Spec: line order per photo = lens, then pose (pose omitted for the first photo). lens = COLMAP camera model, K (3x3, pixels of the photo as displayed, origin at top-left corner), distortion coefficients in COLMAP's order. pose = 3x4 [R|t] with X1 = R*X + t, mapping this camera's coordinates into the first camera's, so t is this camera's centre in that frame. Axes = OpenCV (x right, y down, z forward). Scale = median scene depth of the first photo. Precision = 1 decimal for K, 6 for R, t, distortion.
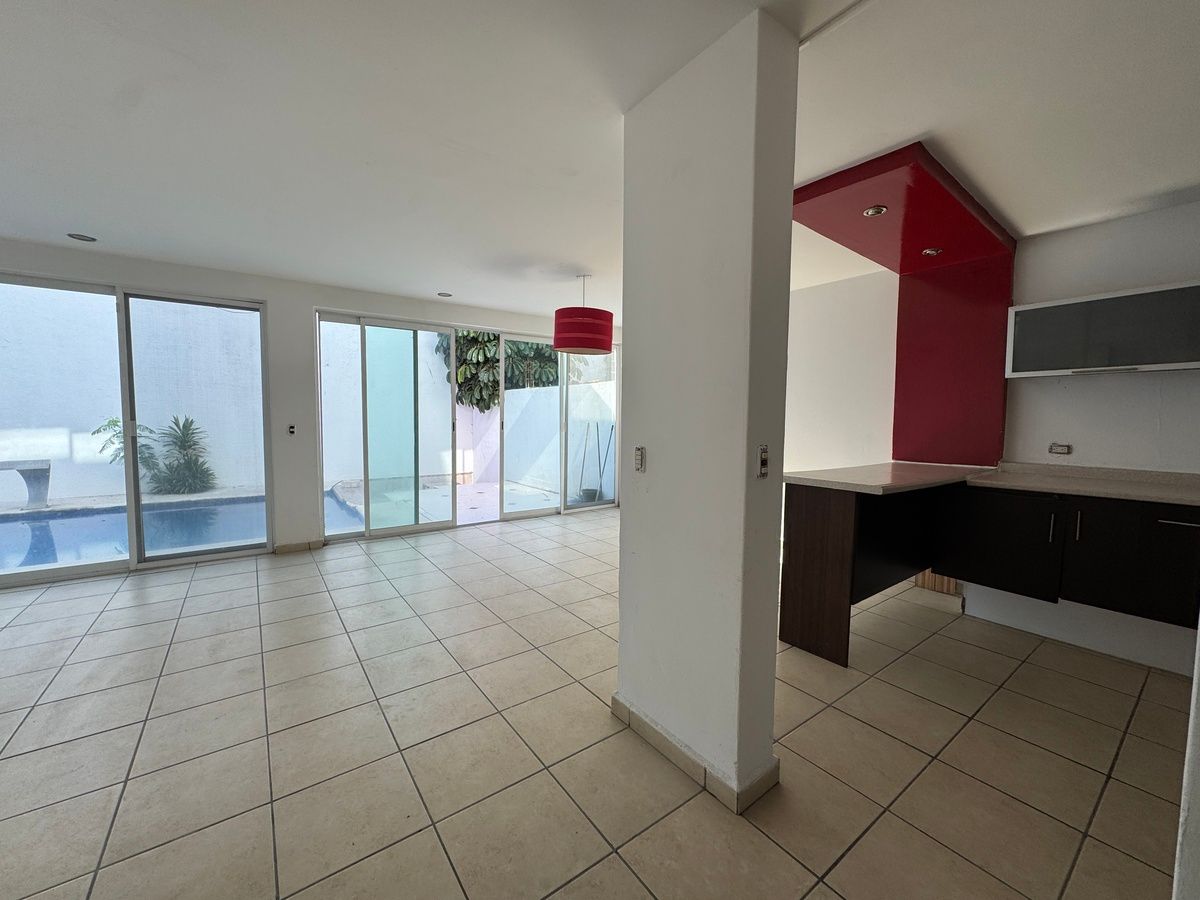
lens RADIAL K [[480.6, 0, 597.4], [0, 480.6, 446.5], [0, 0, 1]] dist [0.001289, -0.000435]
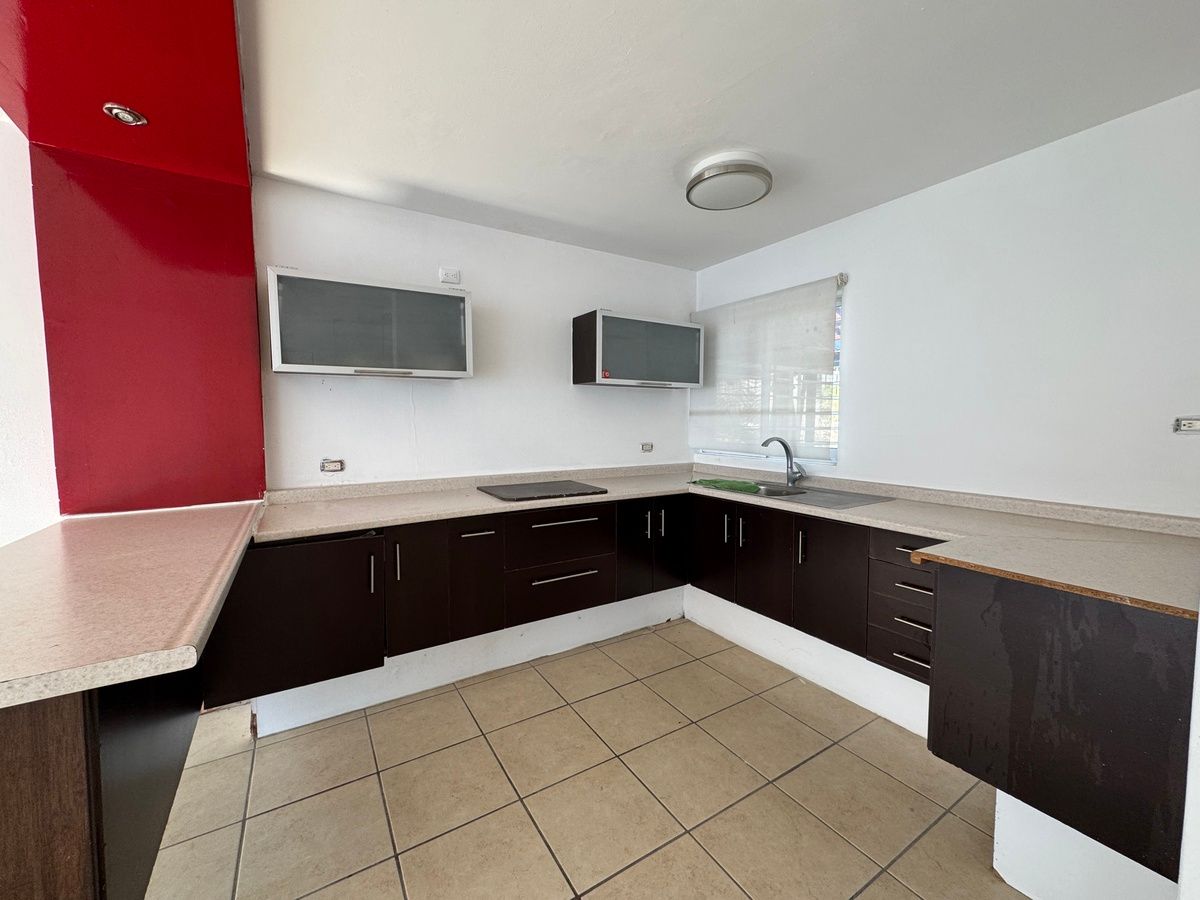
lens RADIAL K [[480.6, 0, 602.2], [0, 480.6, 447.2], [0, 0, 1]] dist [0.001289, -0.000435]
pose [[0.079836, -0.067431, 0.994525, 0.098723], [0.068318, 0.995733, 0.062029, -0.022237], [-0.994464, 0.062992, 0.084102, 0.238839]]
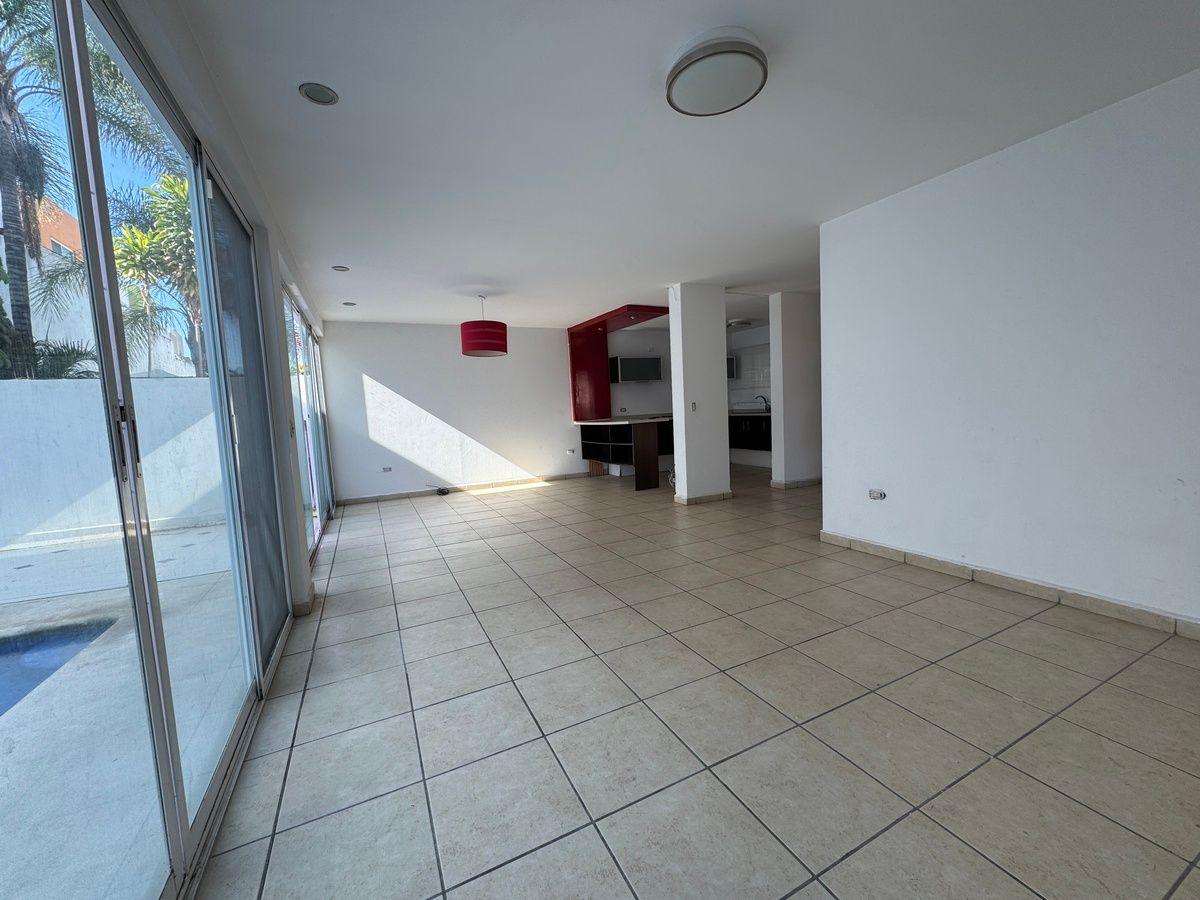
lens RADIAL K [[480.6, 0, 603.9], [0, 480.6, 452.5], [0, 0, 1]] dist [0.001289, -0.000435]
pose [[0.164881, -0.109223, 0.980247, -0.867395], [0.115156, 0.989184, 0.090850, -0.007674], [-0.979568, 0.097902, 0.175675, 0.324028]]
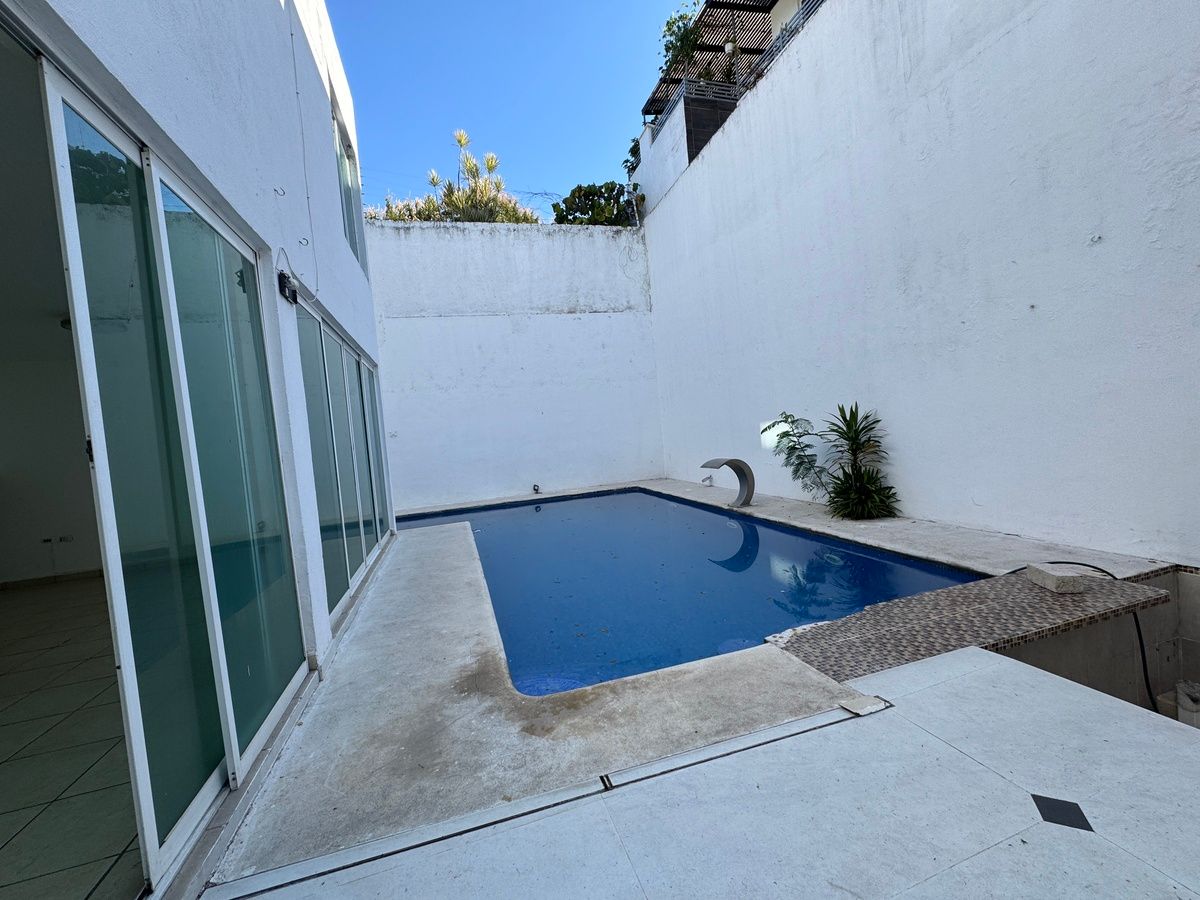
lens RADIAL K [[480.6, 0, 606.4], [0, 480.6, 445.4], [0, 0, 1]] dist [0.001289, -0.000435]
pose [[-0.314043, 0.049149, -0.948136, -0.135080], [0.019946, 0.998780, 0.045168, -0.054813], [0.949199, -0.004727, -0.314641, 1.138912]]
